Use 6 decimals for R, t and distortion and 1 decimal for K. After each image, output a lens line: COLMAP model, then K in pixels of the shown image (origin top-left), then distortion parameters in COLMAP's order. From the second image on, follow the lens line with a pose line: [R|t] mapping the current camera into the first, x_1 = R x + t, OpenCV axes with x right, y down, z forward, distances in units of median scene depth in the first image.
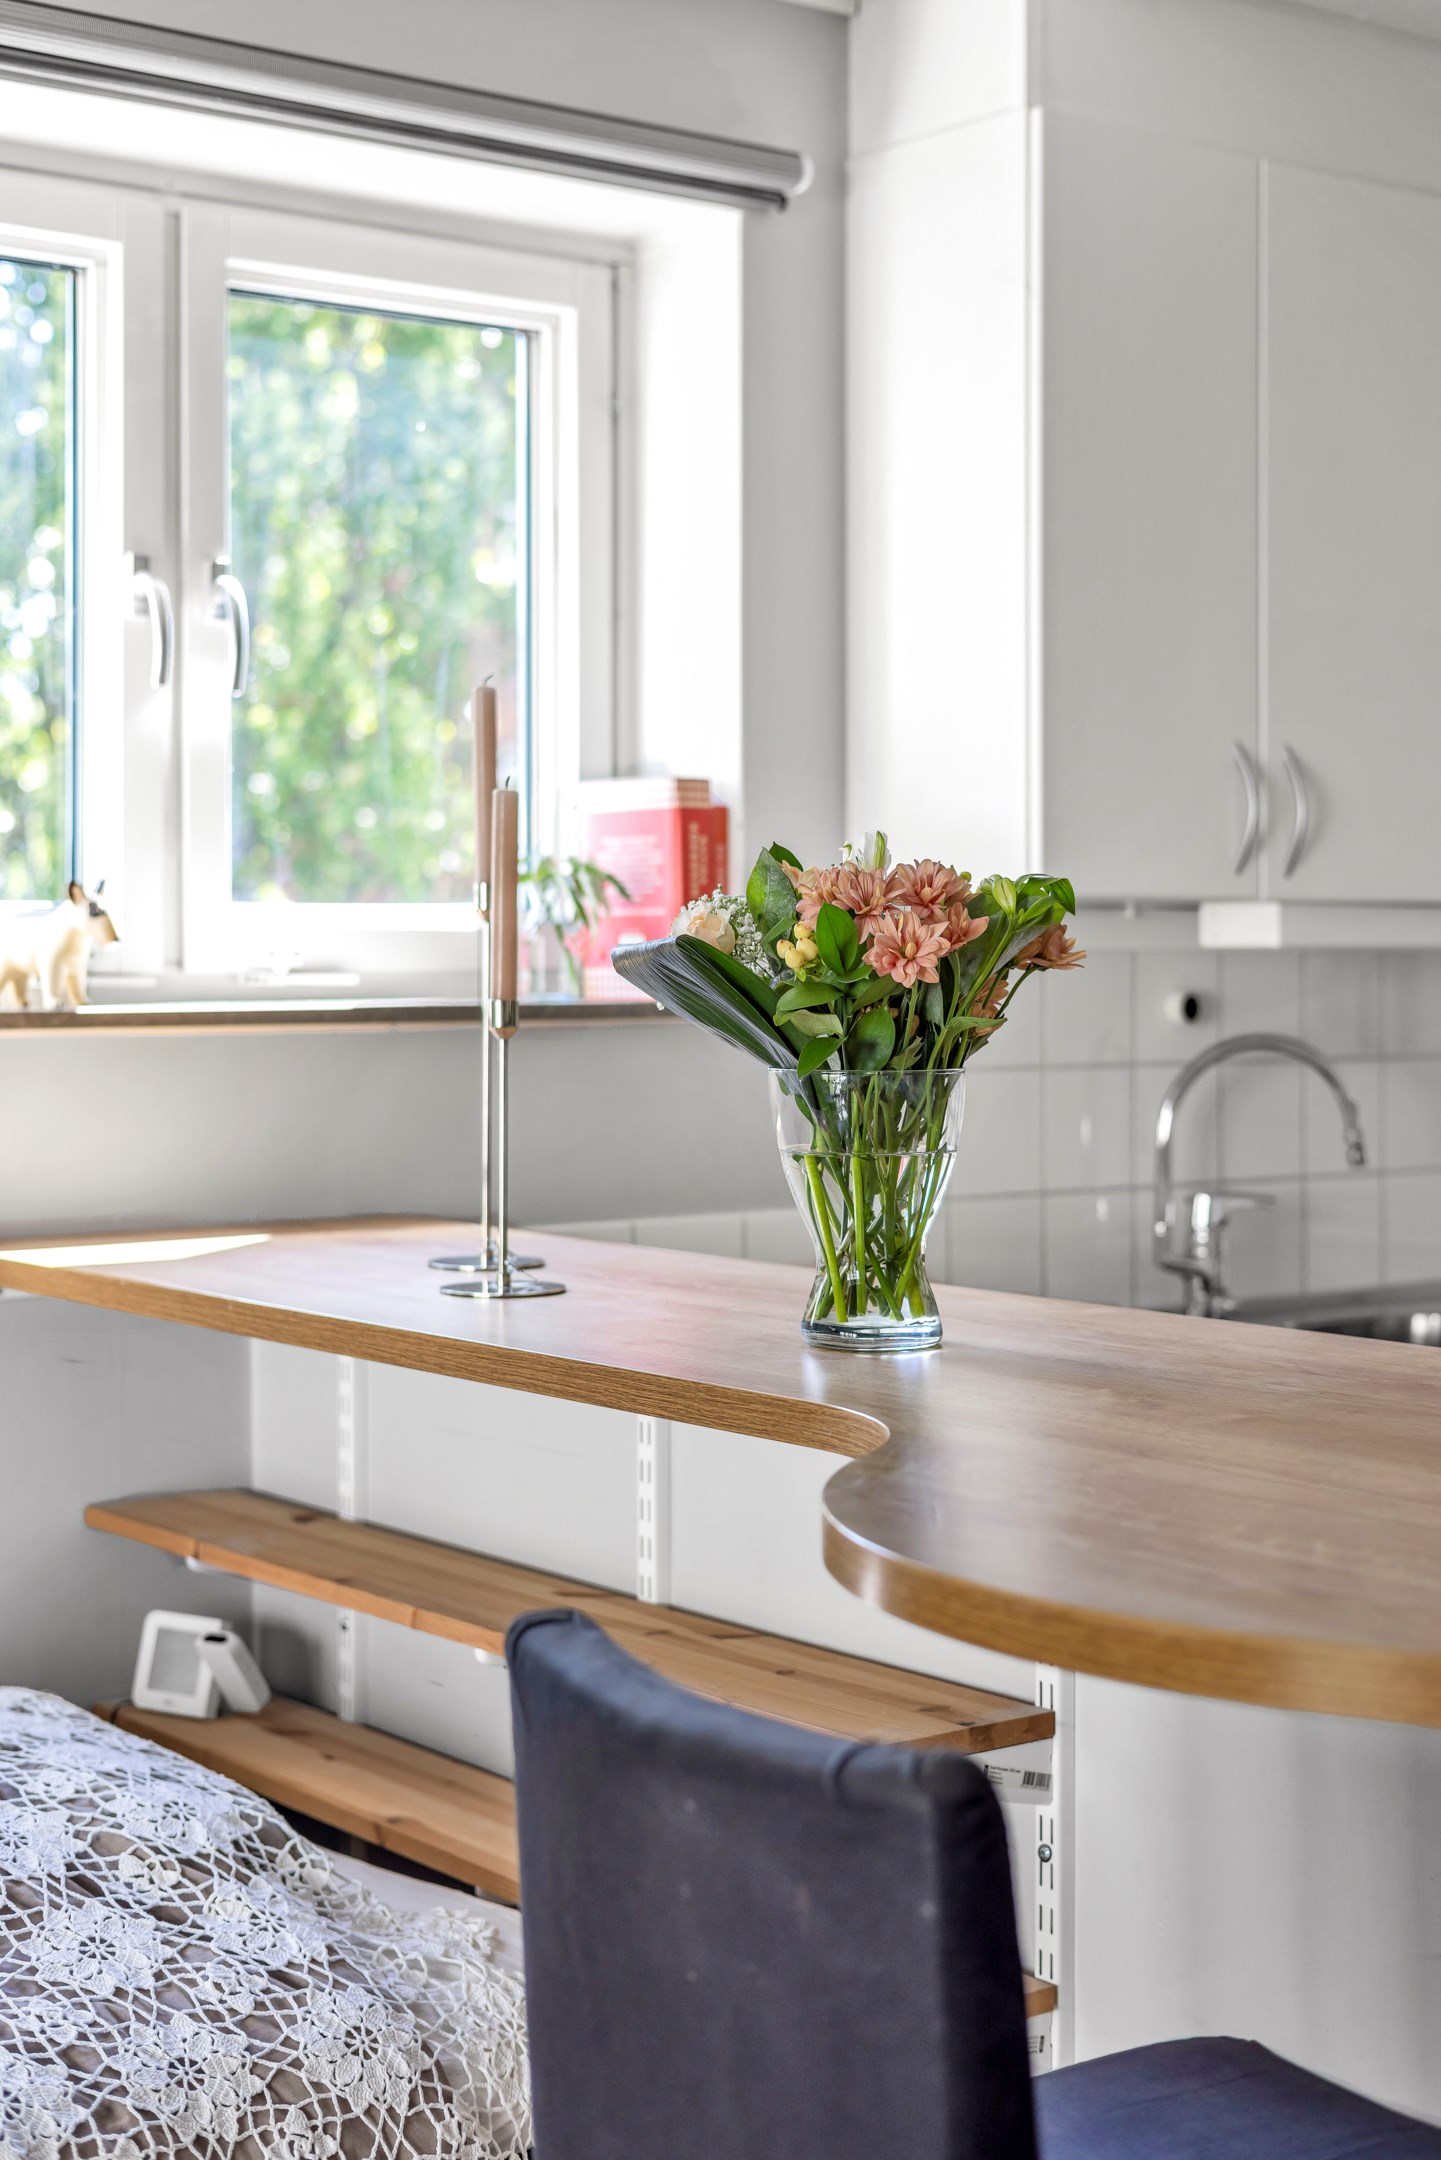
lens RADIAL K [[3079.7, 0, 716.4], [0, 3079.7, 1079.5], [0, 0, 1]] dist [-0.066804, 0.000000]
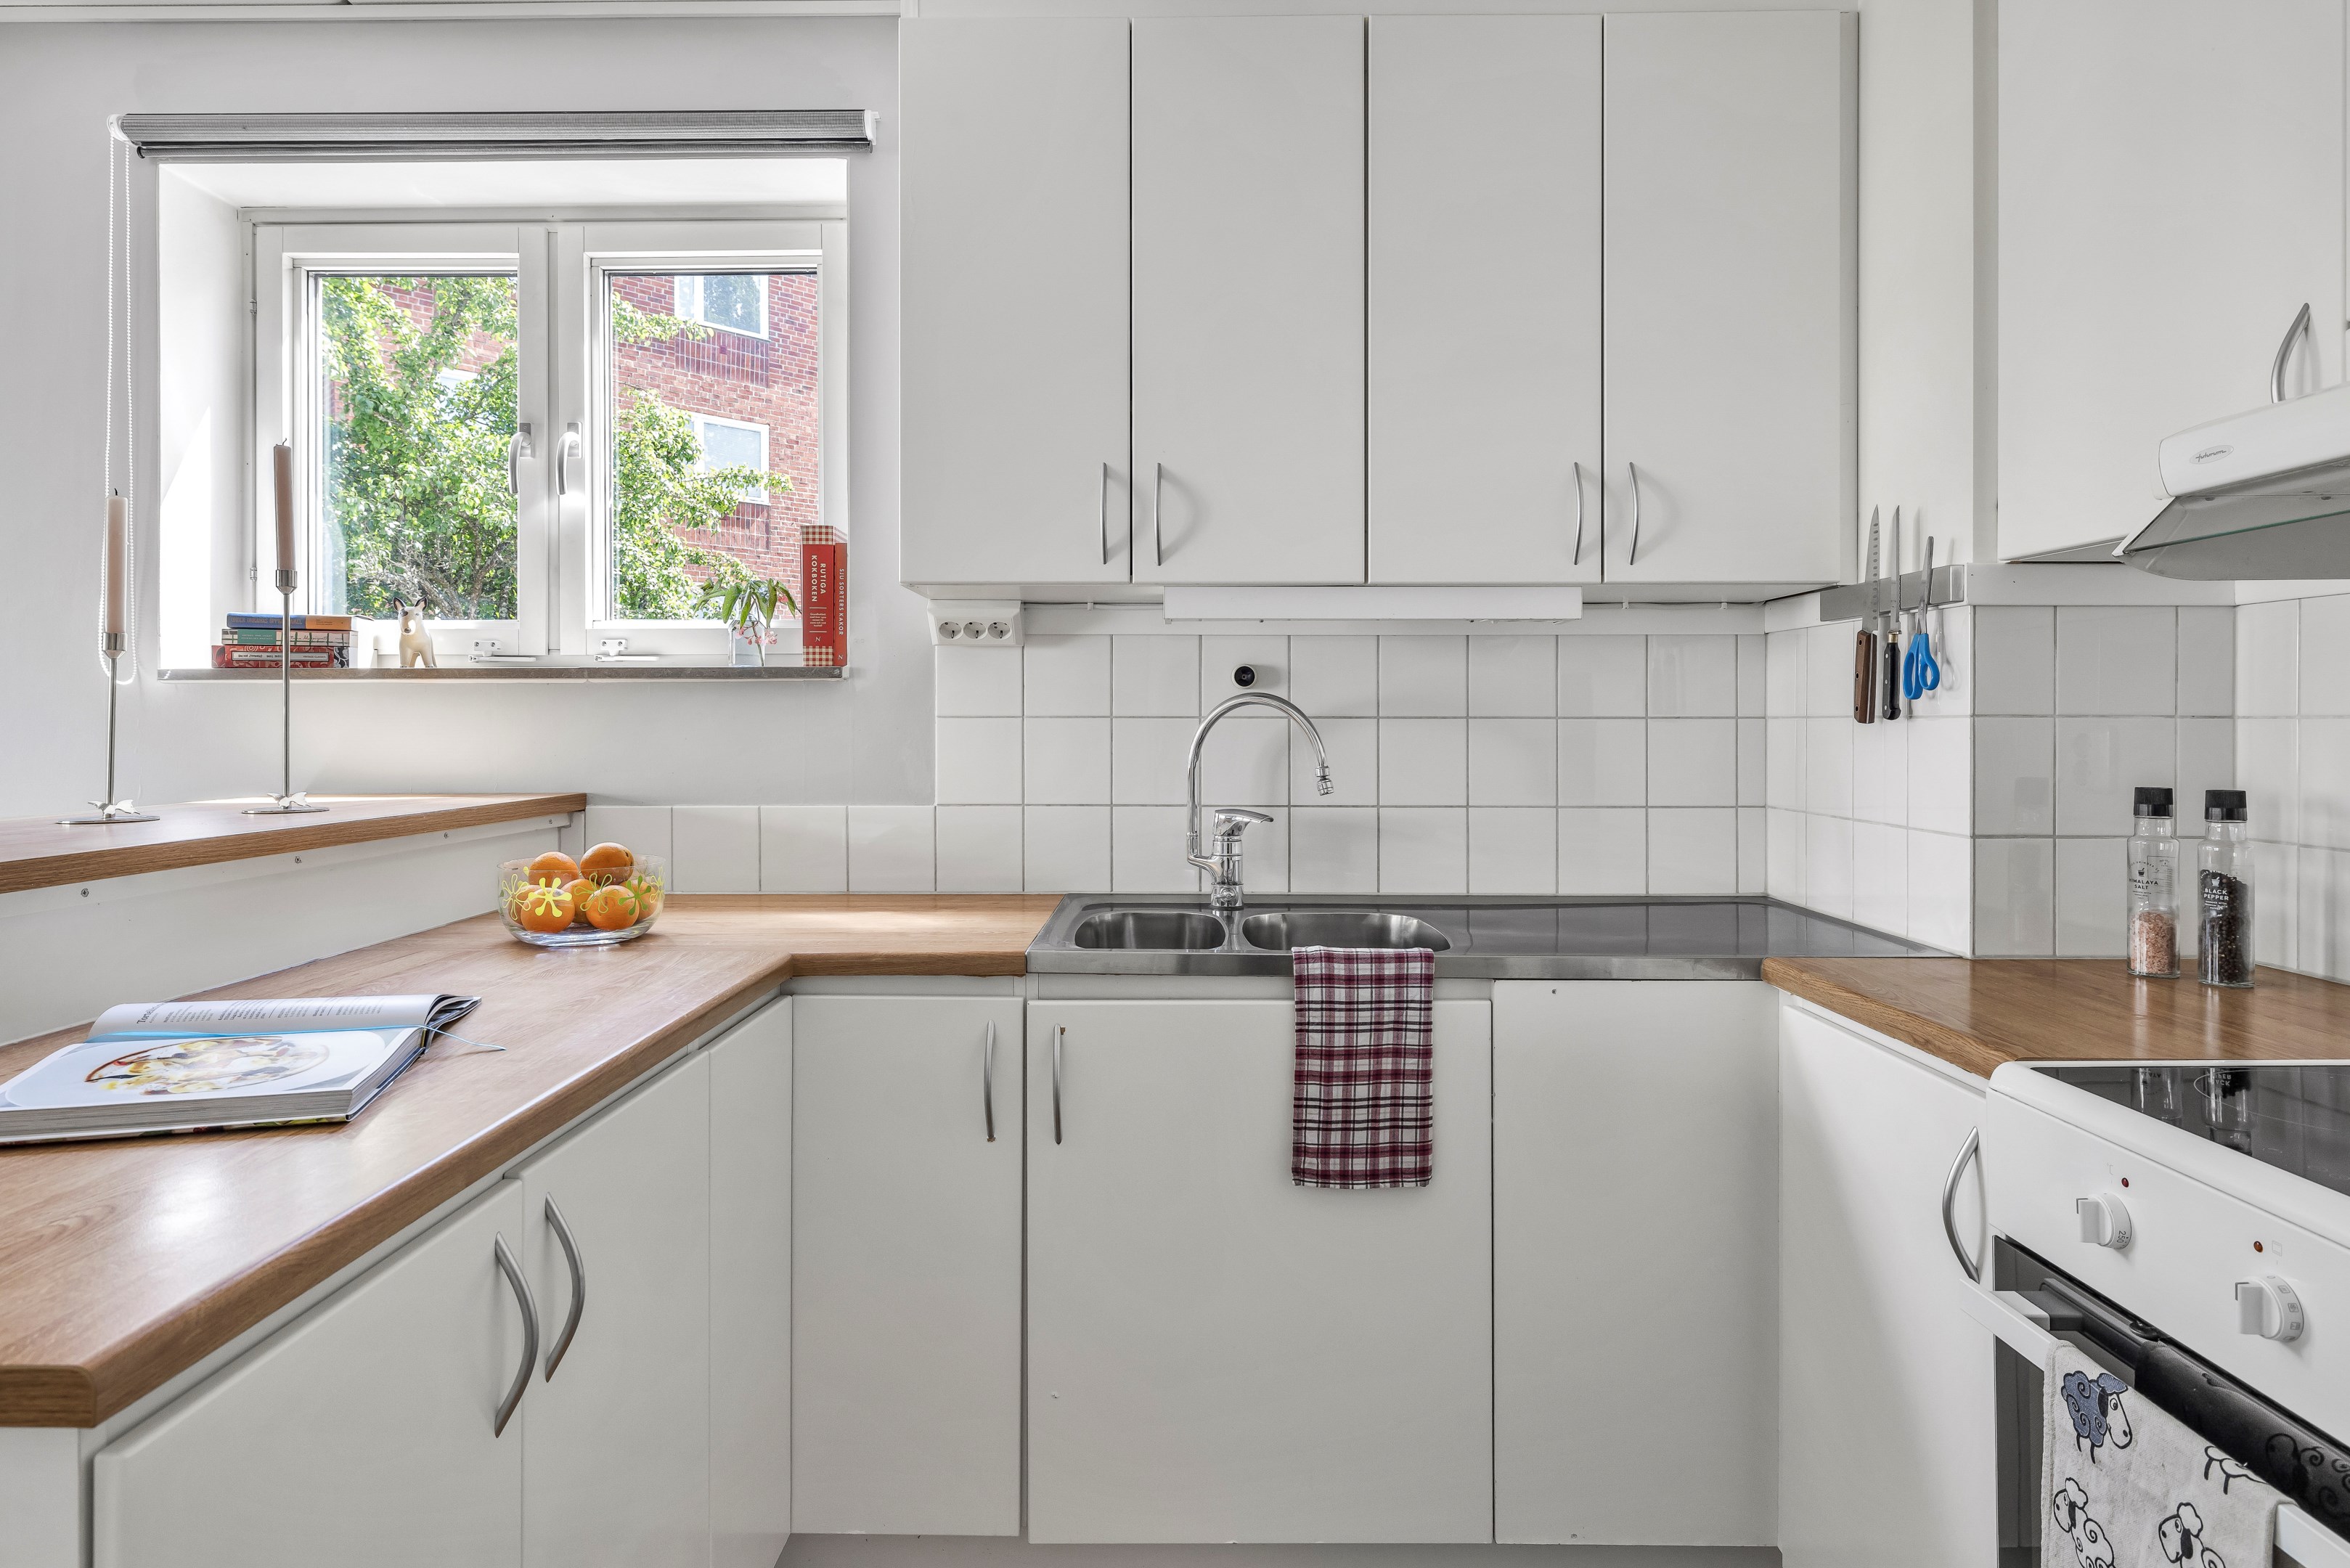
lens RADIAL K [[1363.9, 0, 1157.4], [0, 1363.9, 725.8], [0, 0, 1]] dist [0.004668, 0.000736]
pose [[0.779324, 0.009281, -0.626553, 0.658588], [-0.026713, 0.999473, -0.018421, 0.014067], [0.626052, 0.031093, 0.779161, 0.664964]]
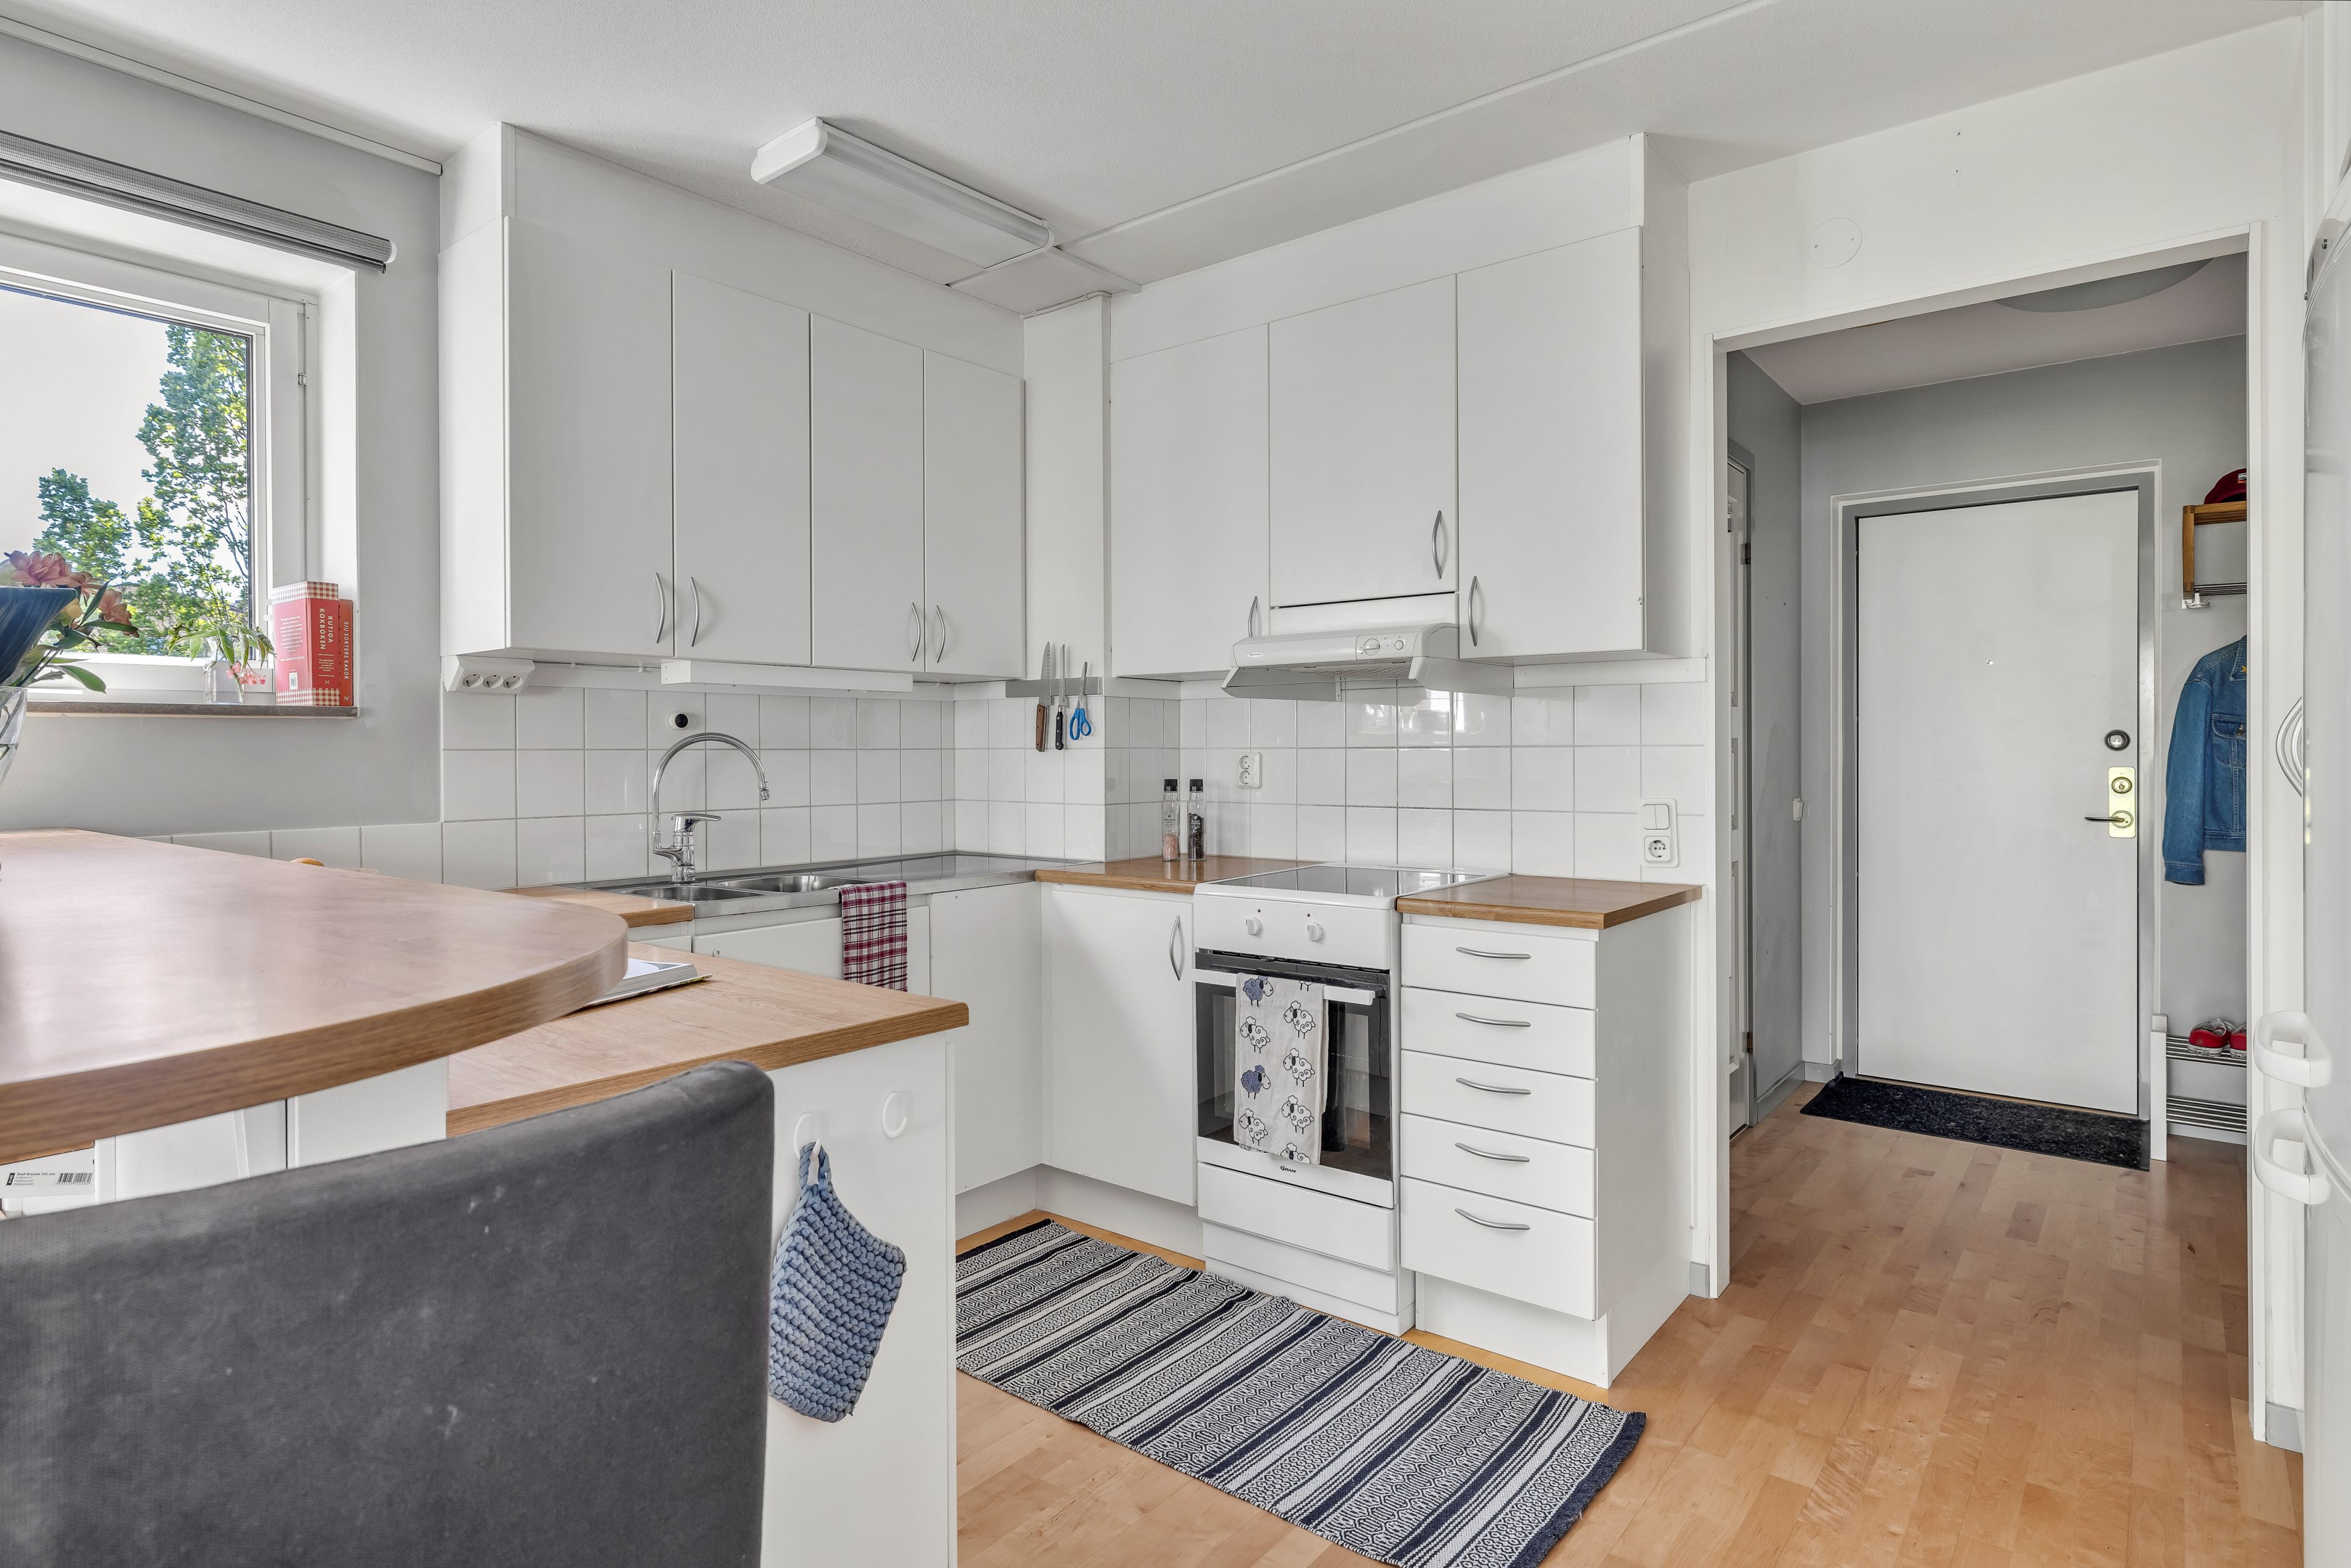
lens RADIAL K [[1280.4, 0, 1168.2], [0, 1280.4, 763.2], [0, 0, 1]] dist [-0.004915, 0.000162]
pose [[0.972614, 0.001126, 0.232425, 0.347743], [0.004413, 0.999718, -0.023312, 0.030975], [-0.232386, 0.023699, 0.972335, 0.192567]]
